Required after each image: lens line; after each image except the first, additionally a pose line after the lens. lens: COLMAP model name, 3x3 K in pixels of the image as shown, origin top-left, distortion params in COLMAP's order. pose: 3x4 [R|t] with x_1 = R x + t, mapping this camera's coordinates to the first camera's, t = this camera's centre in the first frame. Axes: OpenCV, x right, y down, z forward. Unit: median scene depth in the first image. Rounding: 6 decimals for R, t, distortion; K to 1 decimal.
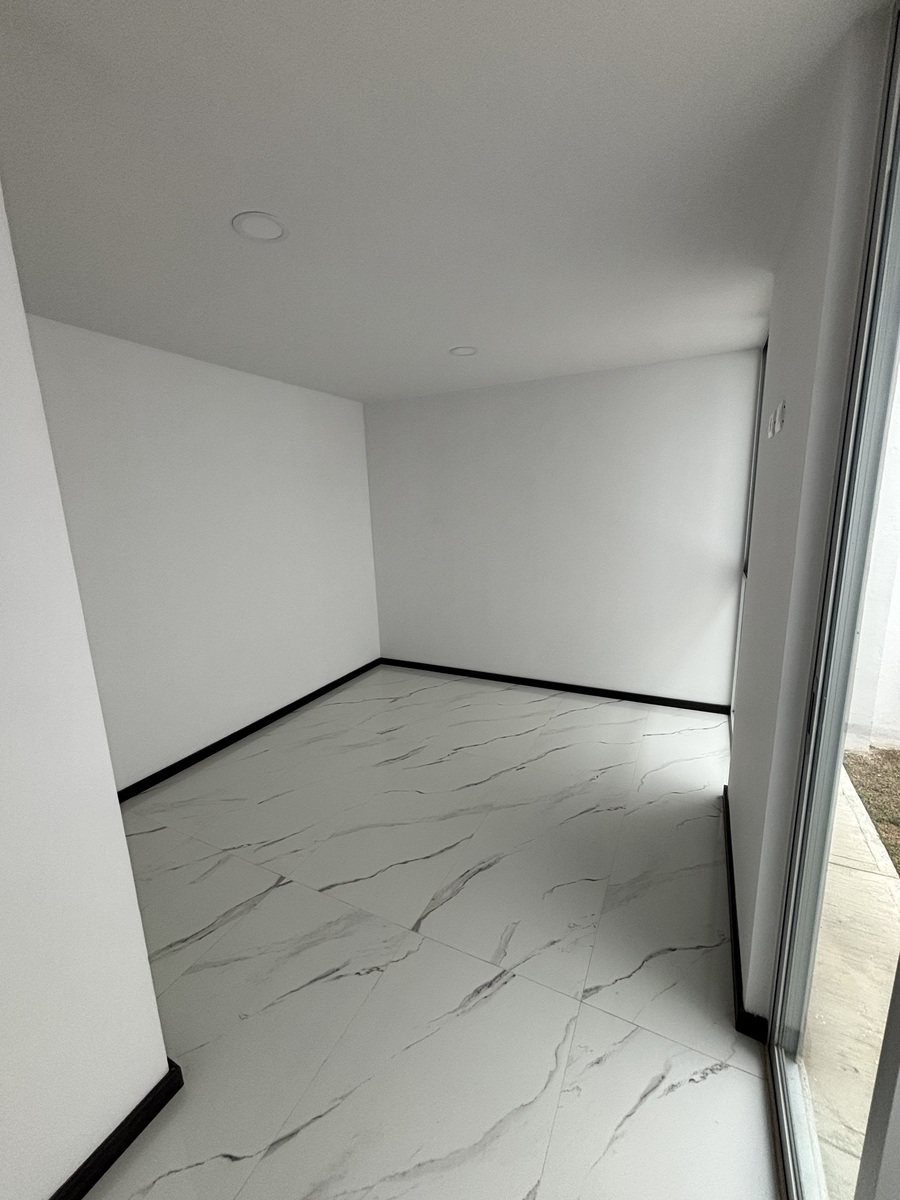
lens RADIAL K [[482.0, 0, 447.8], [0, 482.0, 598.7], [0, 0, 1]] dist [-0.001457, 0.002580]
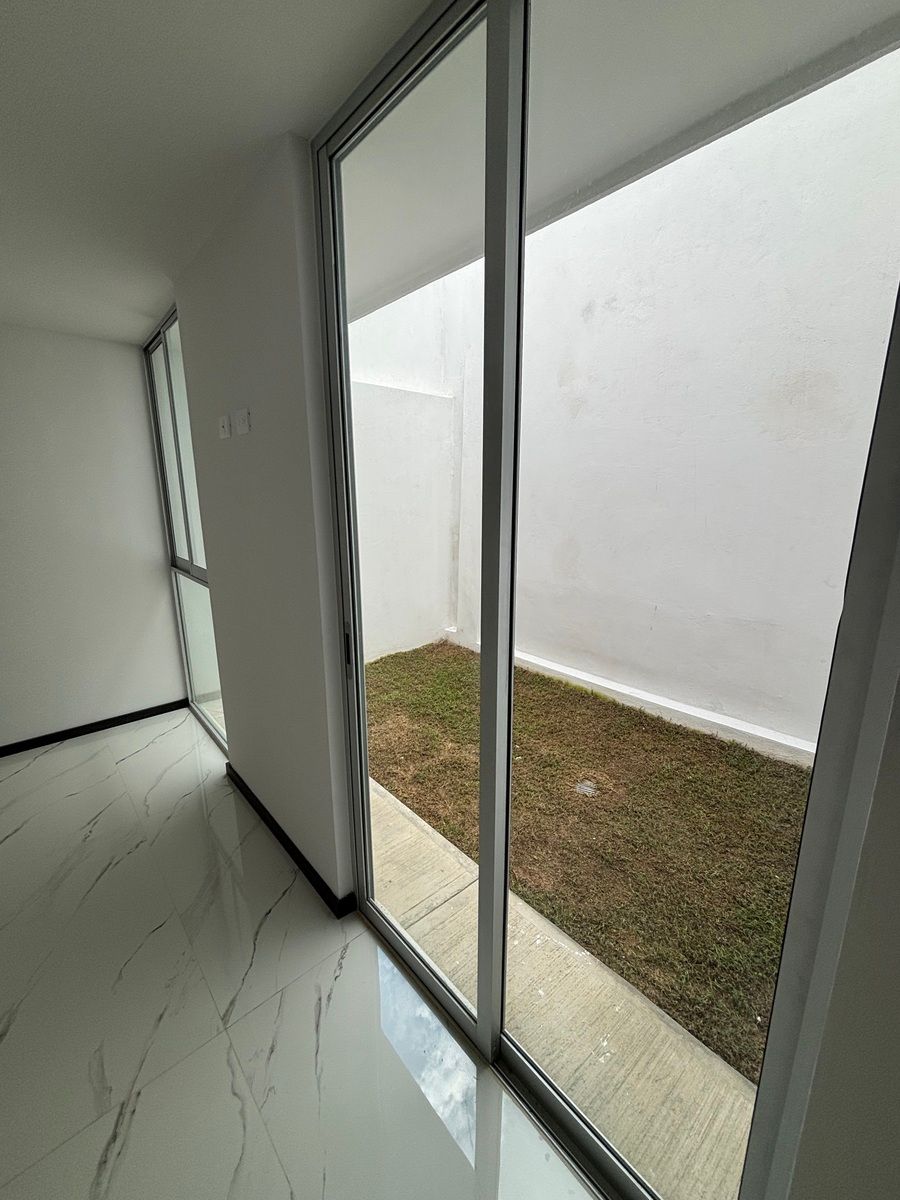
lens RADIAL K [[482.0, 0, 449.9], [0, 482.0, 605.5], [0, 0, 1]] dist [-0.001457, 0.002580]
pose [[0.358696, -0.180114, 0.915913, -0.221636], [0.170128, 0.977388, 0.125577, -0.009236], [-0.917820, 0.110779, 0.381228, 0.121459]]
